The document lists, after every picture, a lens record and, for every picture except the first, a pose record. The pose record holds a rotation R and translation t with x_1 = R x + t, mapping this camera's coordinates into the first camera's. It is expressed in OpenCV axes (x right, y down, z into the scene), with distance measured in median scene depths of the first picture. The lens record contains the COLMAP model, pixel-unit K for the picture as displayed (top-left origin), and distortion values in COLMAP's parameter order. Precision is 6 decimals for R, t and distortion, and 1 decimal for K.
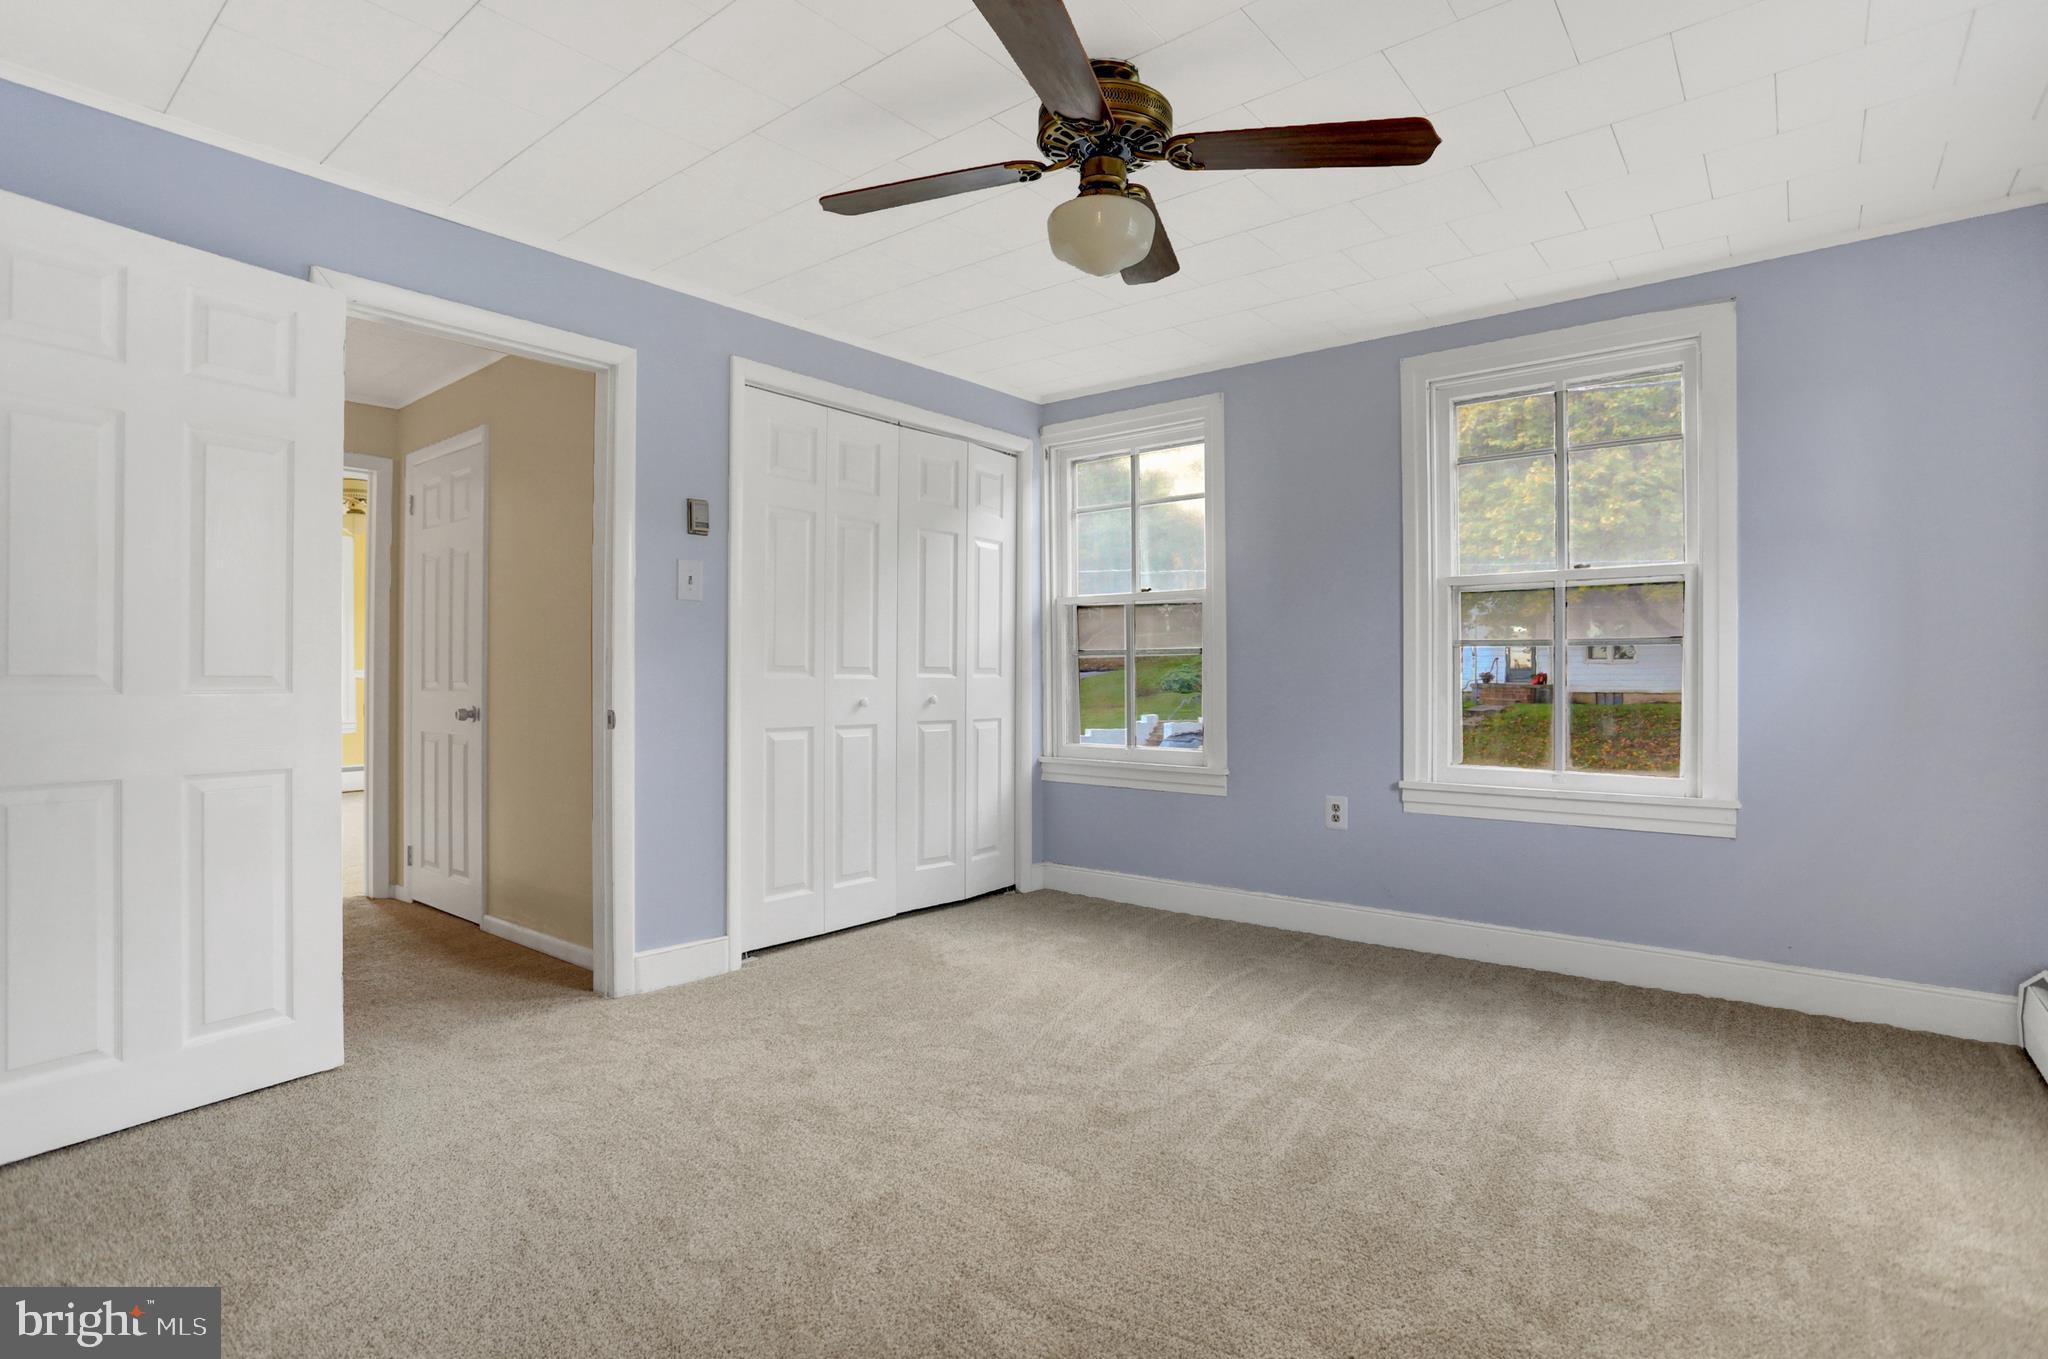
lens RADIAL K [[1036.6, 0, 1024.5], [0, 1036.6, 689.9], [0, 0, 1]] dist [-0.064327, 0.027552]
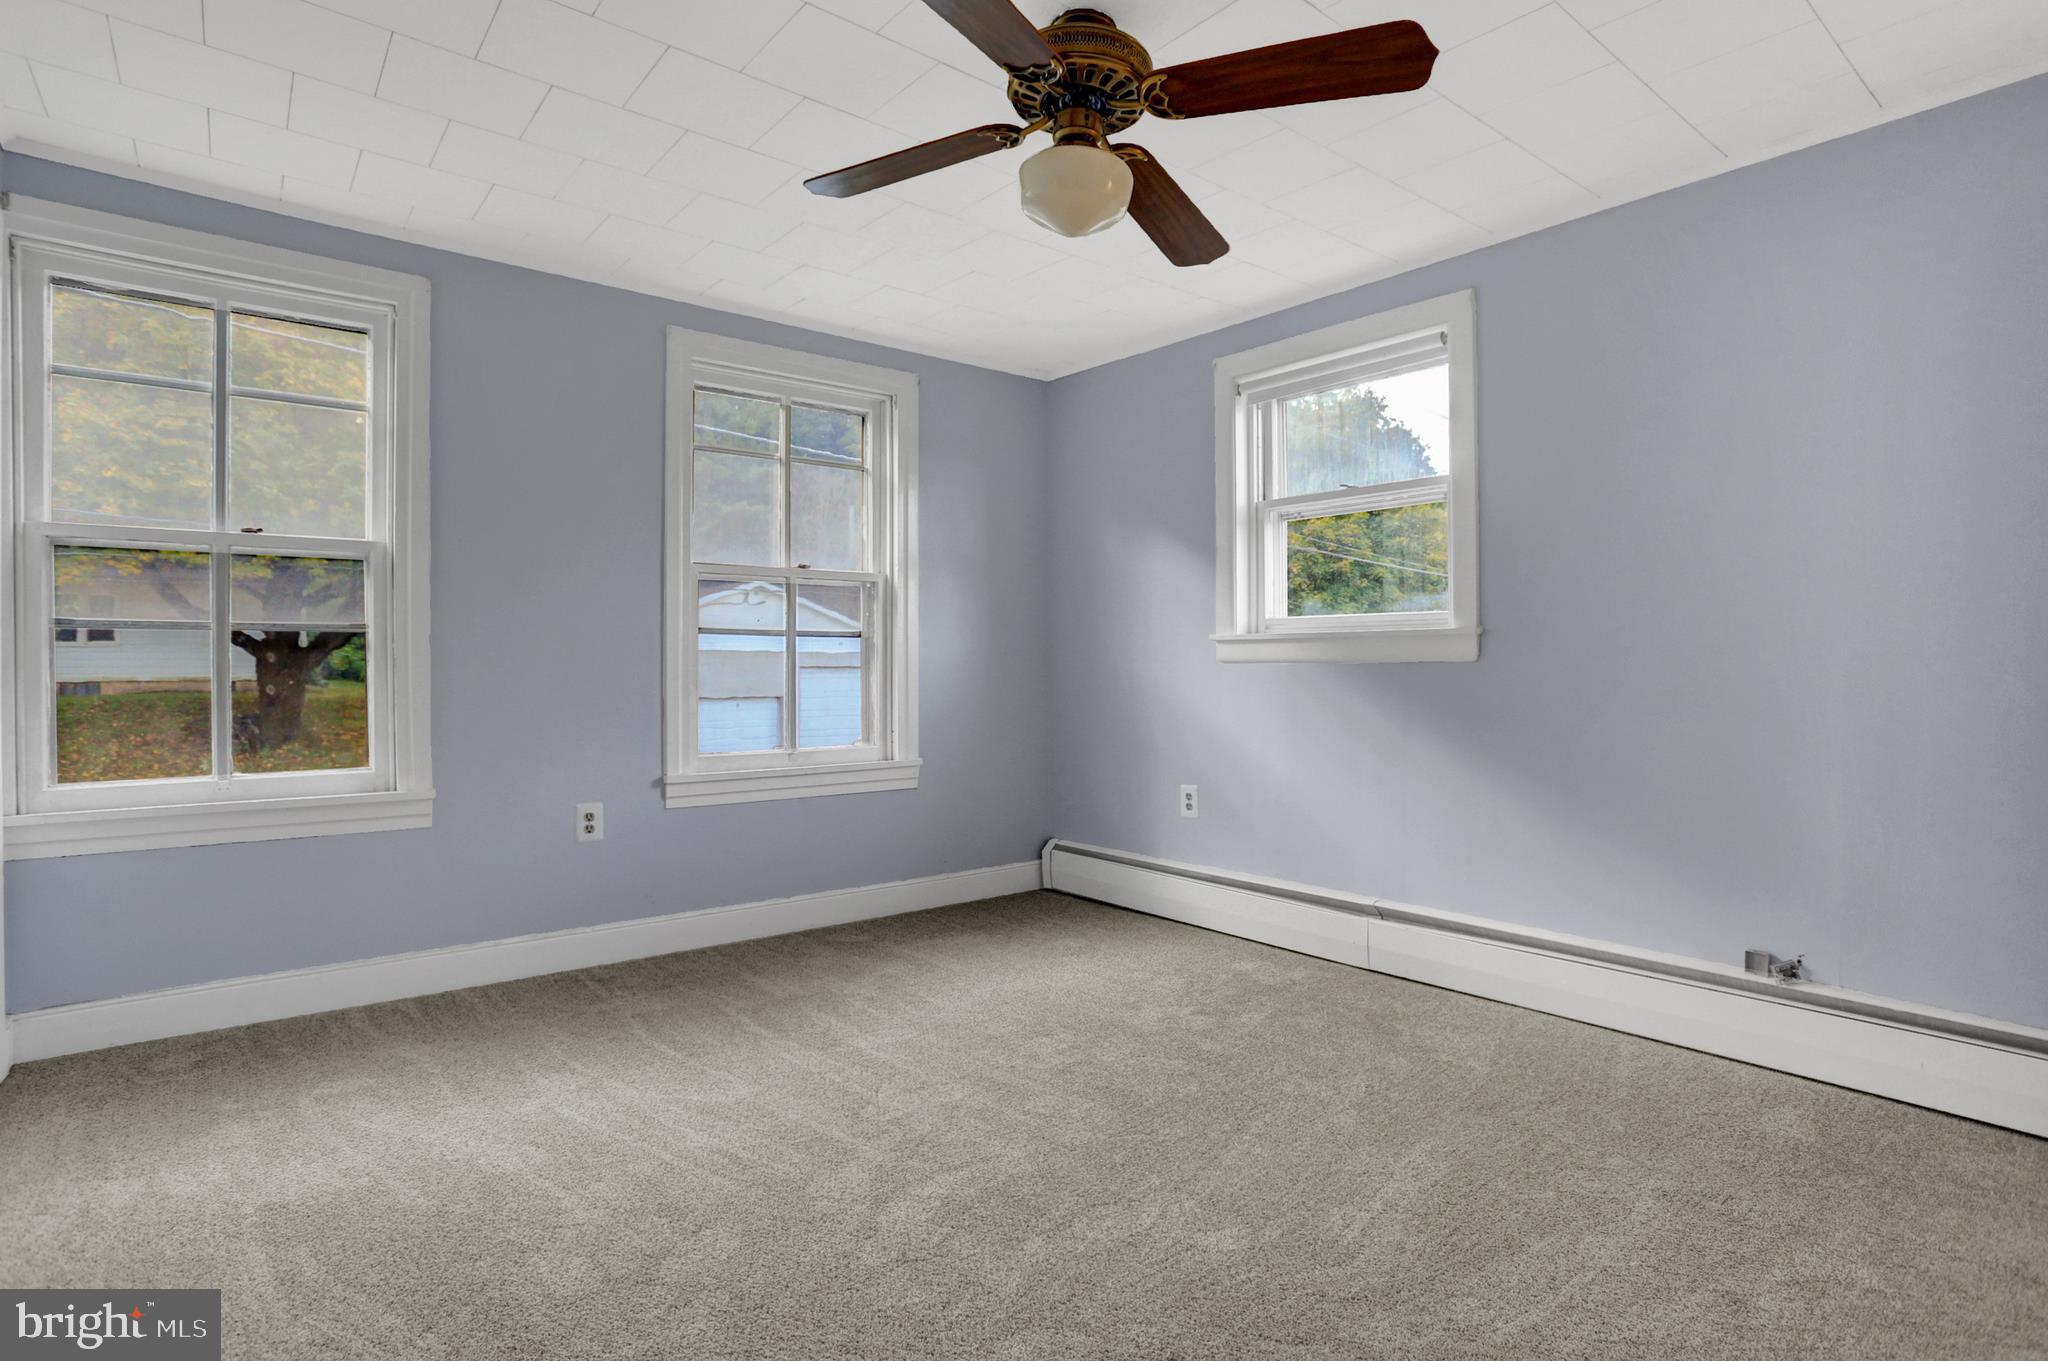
lens RADIAL K [[1046.7, 0, 1022.7], [0, 1046.7, 669.4], [0, 0, 1]] dist [-0.067964, 0.027344]
pose [[0.188109, -0.006254, 0.982128, -0.500029], [0.012280, 0.999917, 0.004015, -0.008077], [-0.982071, 0.011305, 0.188171, 0.504552]]
